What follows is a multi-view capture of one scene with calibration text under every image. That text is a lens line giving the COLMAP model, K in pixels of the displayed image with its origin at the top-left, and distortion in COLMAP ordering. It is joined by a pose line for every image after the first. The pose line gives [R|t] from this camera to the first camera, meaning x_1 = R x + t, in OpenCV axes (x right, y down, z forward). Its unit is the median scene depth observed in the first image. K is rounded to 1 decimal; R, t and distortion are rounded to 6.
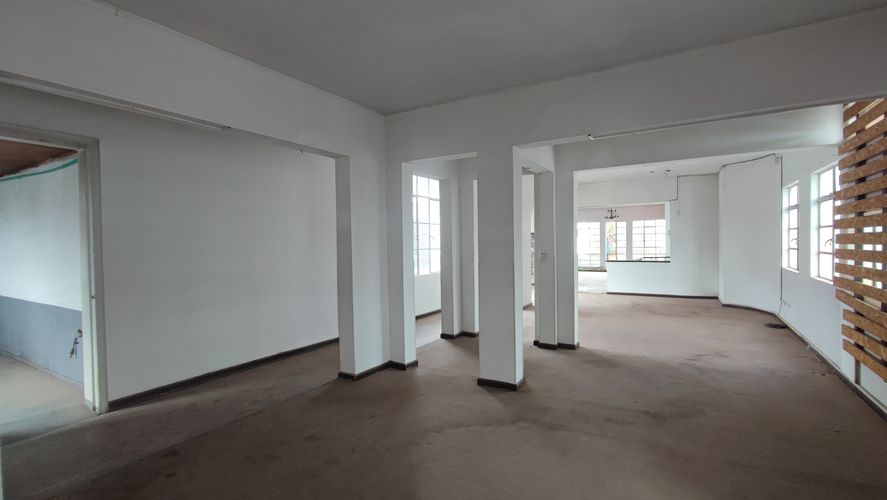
lens RADIAL K [[408.0, 0, 449.5], [0, 408.0, 253.0], [0, 0, 1]] dist [-0.004017, 0.003358]
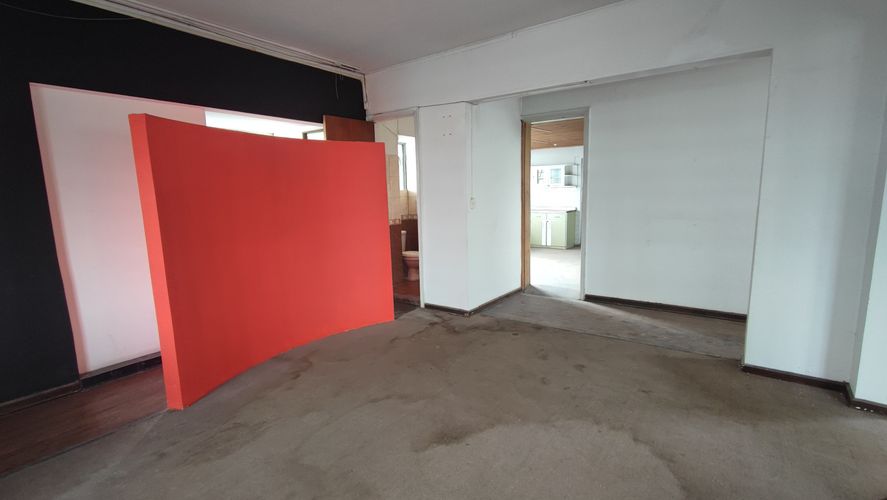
lens RADIAL K [[408.0, 0, 445.9], [0, 408.0, 248.9], [0, 0, 1]] dist [-0.004017, 0.003358]
pose [[-0.106659, 0.158955, -0.981508, 0.614935], [-0.001253, 0.987116, 0.159999, -0.028662], [0.994295, 0.018296, -0.105086, 0.637224]]
